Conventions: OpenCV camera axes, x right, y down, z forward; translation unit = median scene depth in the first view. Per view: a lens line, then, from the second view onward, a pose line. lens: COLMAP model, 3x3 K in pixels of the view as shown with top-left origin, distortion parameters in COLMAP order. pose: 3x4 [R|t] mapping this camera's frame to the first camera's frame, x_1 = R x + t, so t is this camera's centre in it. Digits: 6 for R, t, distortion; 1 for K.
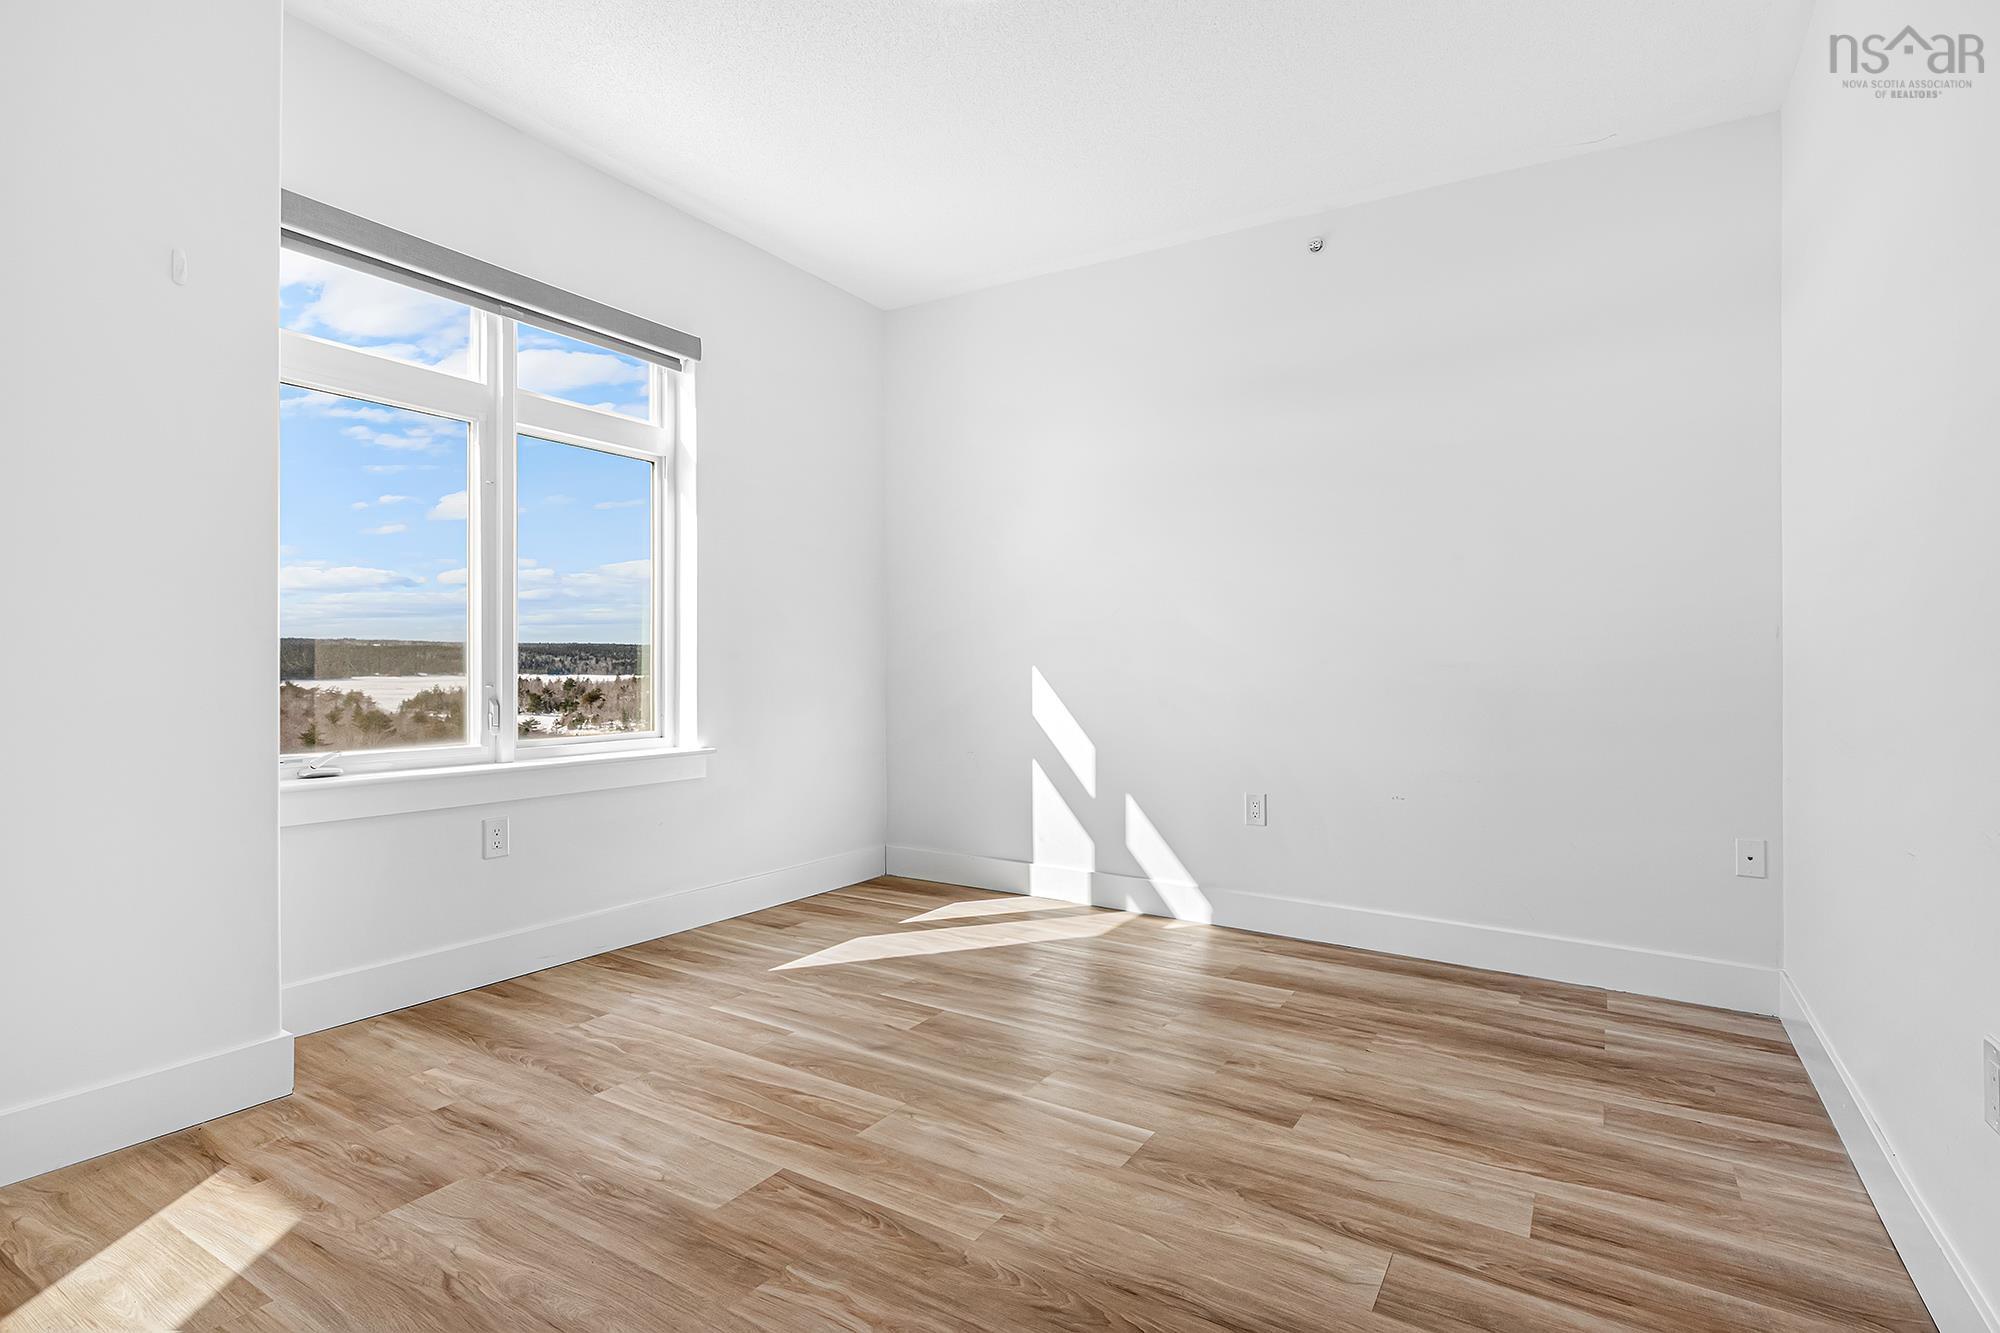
lens RADIAL K [[971.6, 0, 1001.1], [0, 971.6, 696.6], [0, 0, 1]] dist [-0.003494, 0.000059]
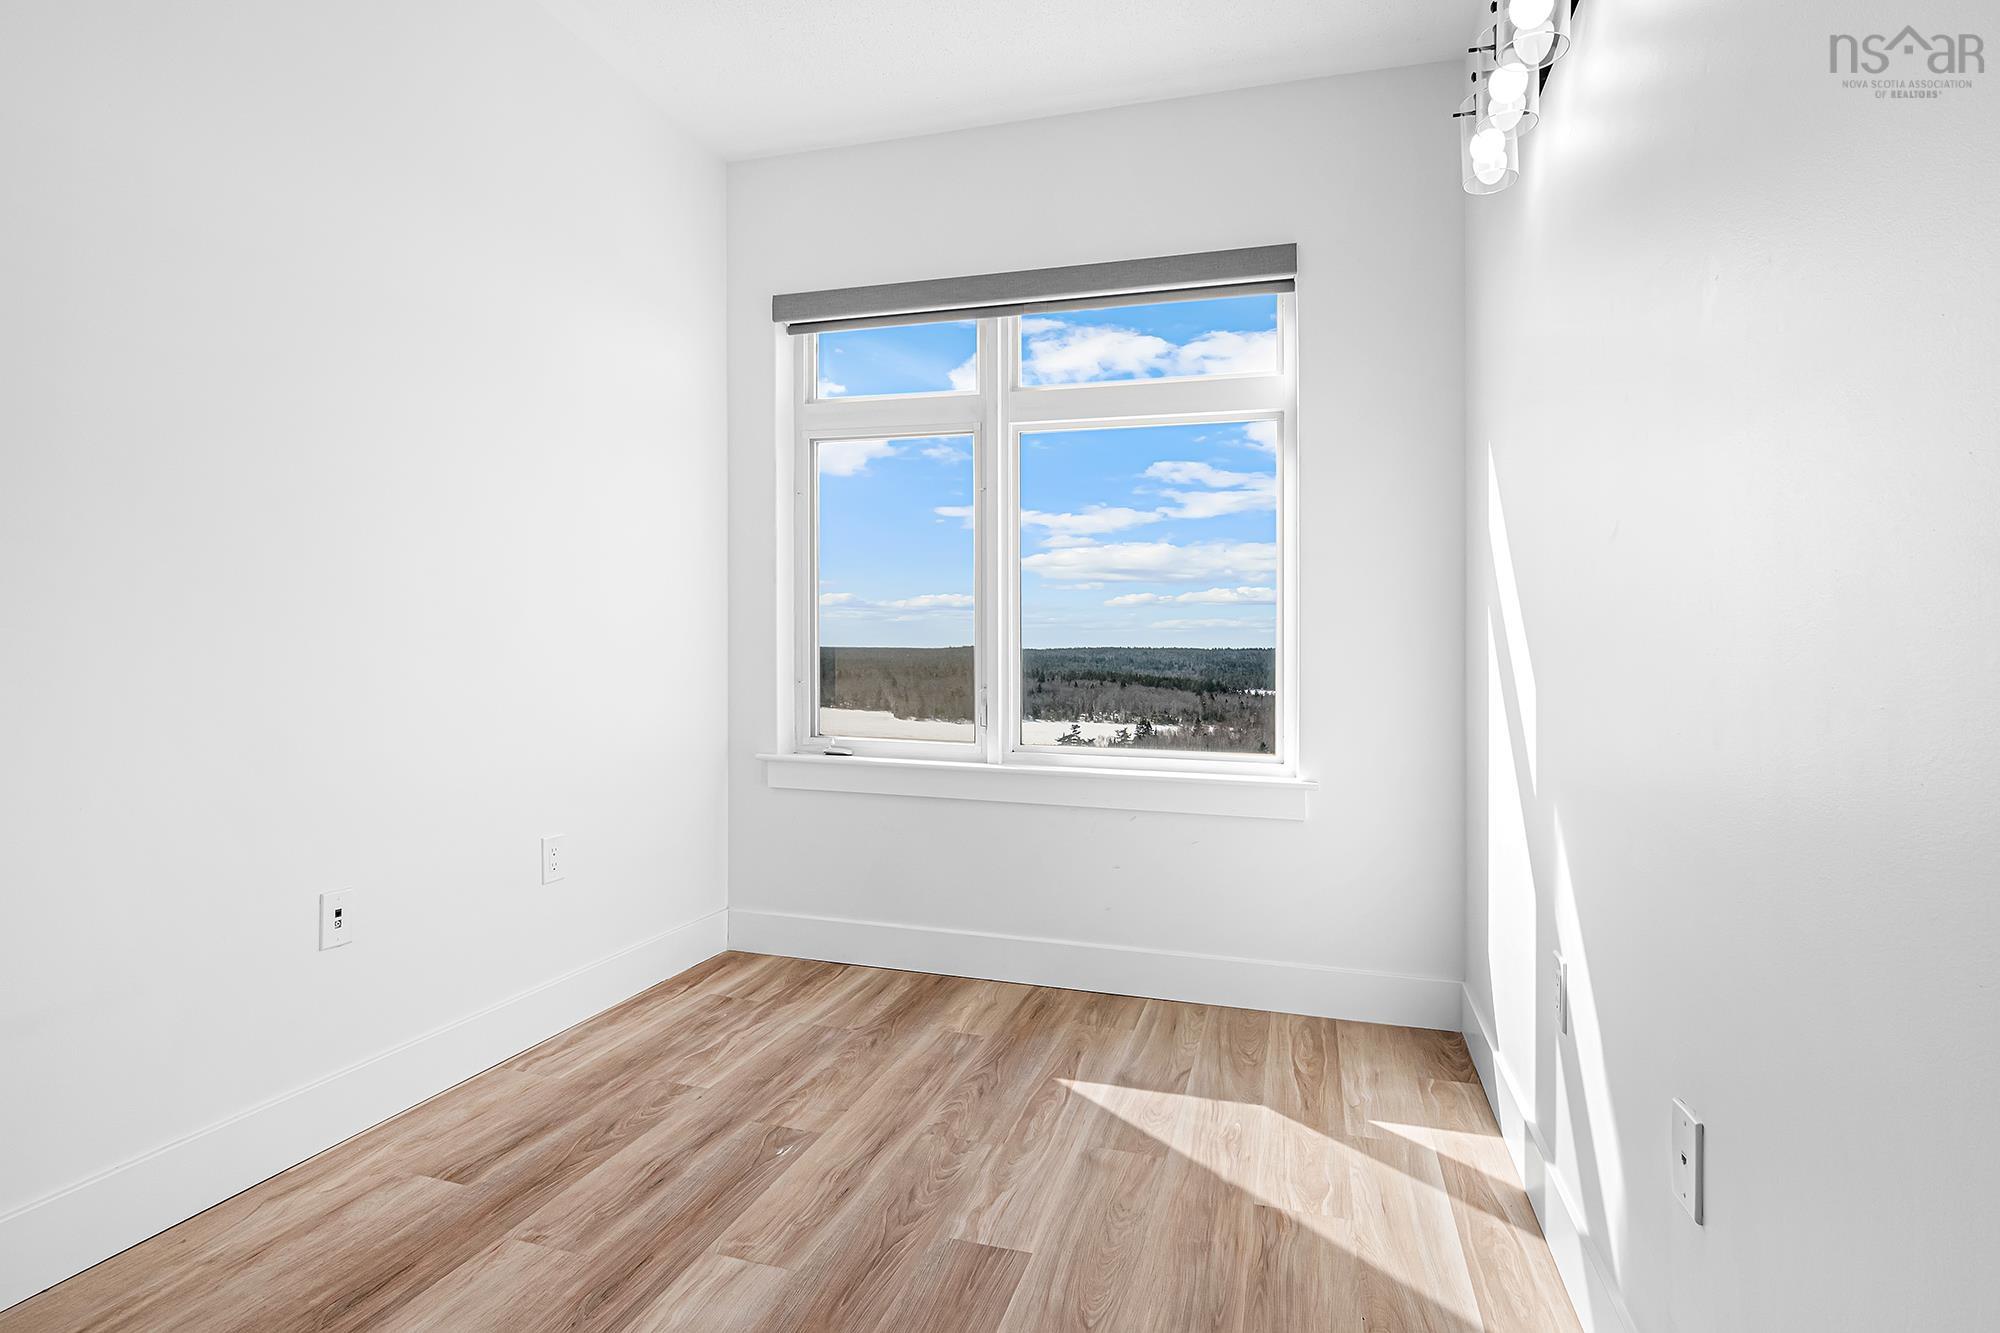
lens RADIAL K [[1012.5, 0, 997.6], [0, 1012.5, 636.4], [0, 0, 1]] dist [0.001800, 0.001268]
pose [[0.248599, -0.008534, -0.968569, 0.496127], [-0.041822, 0.998934, -0.019535, -0.042680], [0.967703, 0.045364, 0.247978, 0.715521]]
